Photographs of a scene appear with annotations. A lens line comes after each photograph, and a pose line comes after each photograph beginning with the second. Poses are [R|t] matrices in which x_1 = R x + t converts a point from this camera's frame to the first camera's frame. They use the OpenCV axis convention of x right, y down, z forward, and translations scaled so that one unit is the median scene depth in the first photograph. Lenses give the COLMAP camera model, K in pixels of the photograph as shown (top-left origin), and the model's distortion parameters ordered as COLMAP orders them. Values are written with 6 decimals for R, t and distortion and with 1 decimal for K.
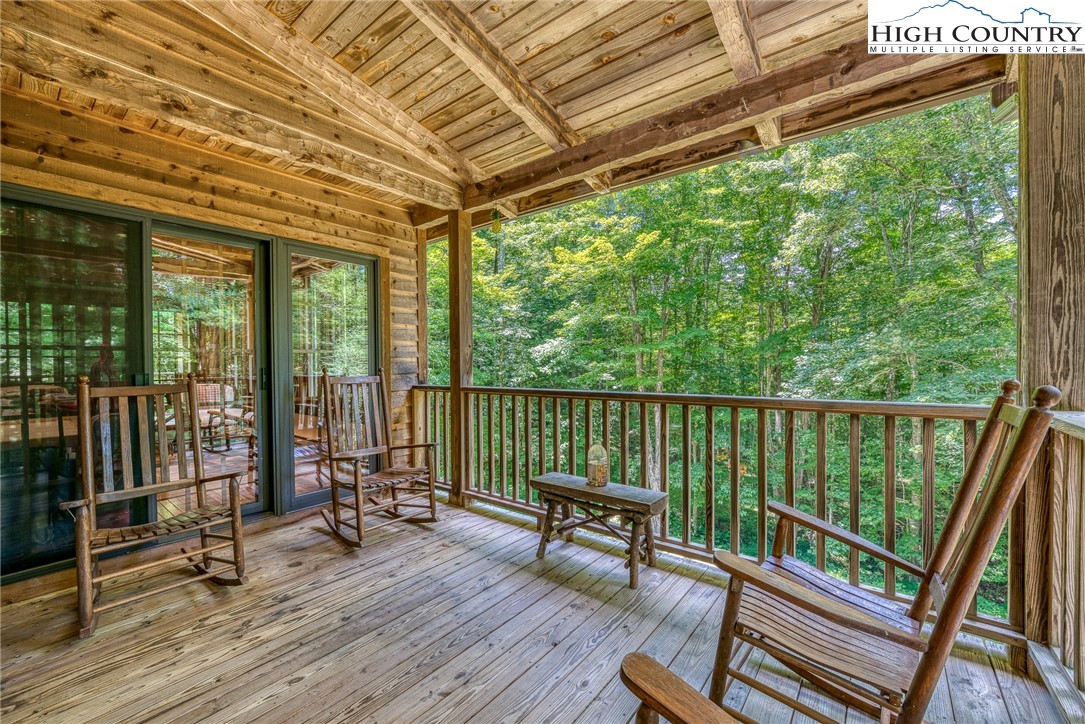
lens RADIAL K [[435.4, 0, 540.0], [0, 435.4, 365.4], [0, 0, 1]] dist [-0.002688, -0.000027]
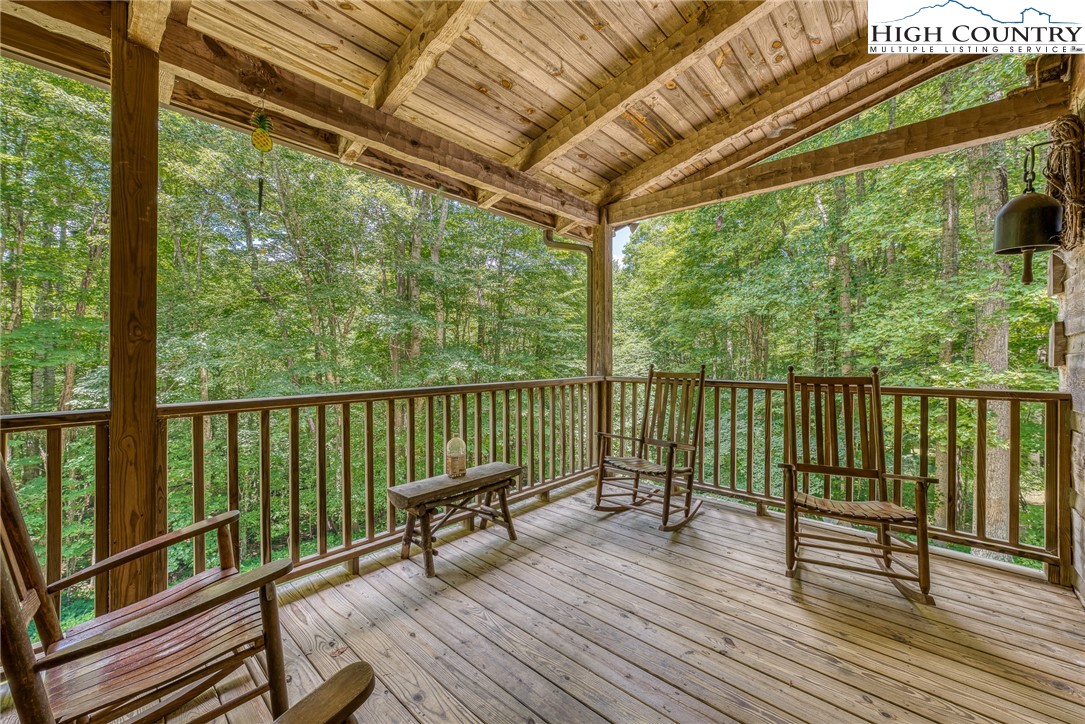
lens RADIAL K [[435.4, 0, 539.0], [0, 435.4, 358.5], [0, 0, 1]] dist [-0.002688, -0.000027]
pose [[0.072576, -0.004316, 0.997354, -0.866258], [0.005033, 0.999979, 0.003961, -0.011063], [-0.997350, 0.004733, 0.072596, 0.699527]]
